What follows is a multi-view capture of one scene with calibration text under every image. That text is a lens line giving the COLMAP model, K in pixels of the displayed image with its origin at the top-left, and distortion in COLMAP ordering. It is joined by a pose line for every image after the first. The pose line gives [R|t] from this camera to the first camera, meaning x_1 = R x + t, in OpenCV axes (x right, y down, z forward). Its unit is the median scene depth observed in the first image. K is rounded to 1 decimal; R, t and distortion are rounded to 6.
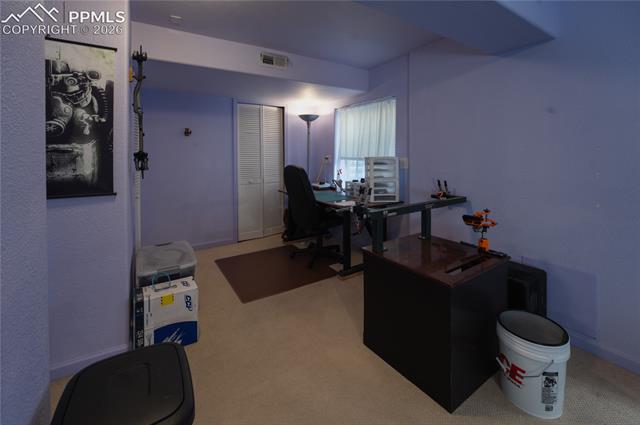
lens RADIAL K [[279.3, 0, 318.1], [0, 279.3, 155.0], [0, 0, 1]] dist [-0.002334, -0.000349]
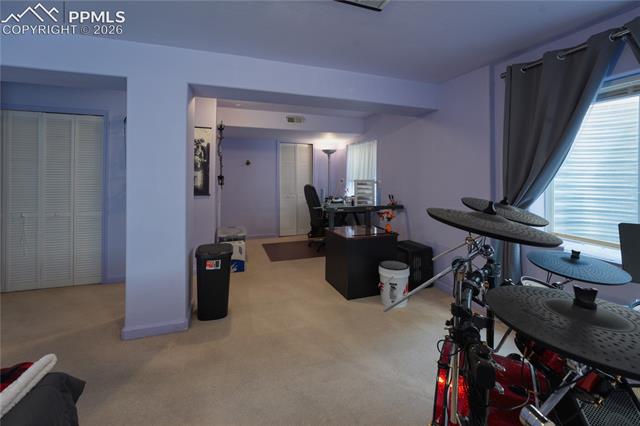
lens RADIAL K [[273.8, 0, 316.3], [0, 273.8, 173.9], [0, 0, 1]] dist [-0.000687, -0.000111]
pose [[0.971422, 0.006394, -0.237274, 0.396047], [-0.010658, 0.999804, -0.016690, 0.002728], [0.237121, 0.018742, 0.971299, -0.594328]]
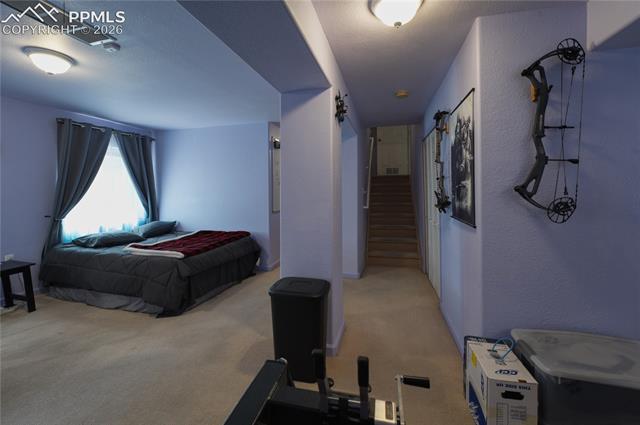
lens RADIAL K [[274.0, 0, 322.4], [0, 274.0, 184.5], [0, 0, 1]] dist [-0.001278, -0.000120]
pose [[-0.706665, -0.002785, -0.707543, 0.278237], [-0.000527, 0.999994, -0.003410, -0.011147], [0.707548, -0.002037, -0.706662, 0.906344]]
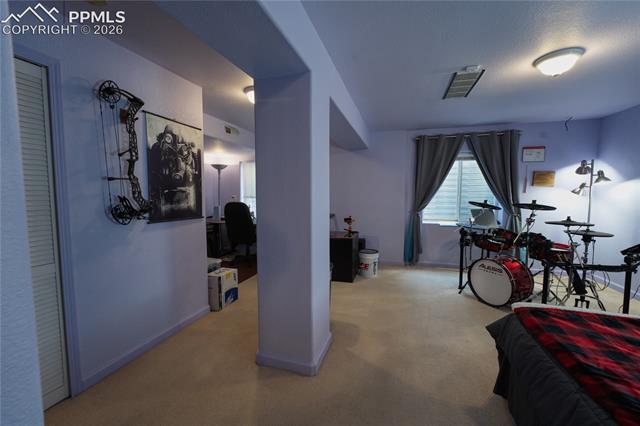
lens RADIAL K [[262.4, 0, 320.0], [0, 262.4, 213.0], [0, 0, 1]] dist [0.000023, -0.000049]
pose [[0.762174, -0.047638, 0.645618, -0.827886], [0.006683, 0.997815, 0.065736, 0.010916], [-0.647338, -0.045788, 0.760826, -0.451708]]
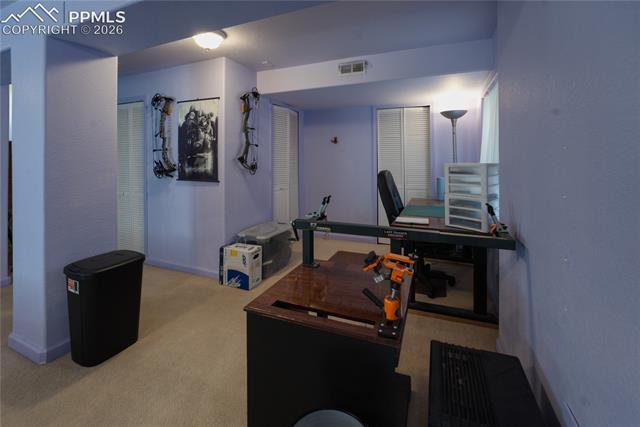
lens RADIAL K [[279.3, 0, 318.1], [0, 279.3, 156.0], [0, 0, 1]] dist [-0.002334, -0.000349]
pose [[0.563902, -0.005666, -0.825822, 0.715774], [-0.004525, 0.999940, -0.009950, -0.003027], [0.825830, 0.009348, 0.563842, 0.366382]]
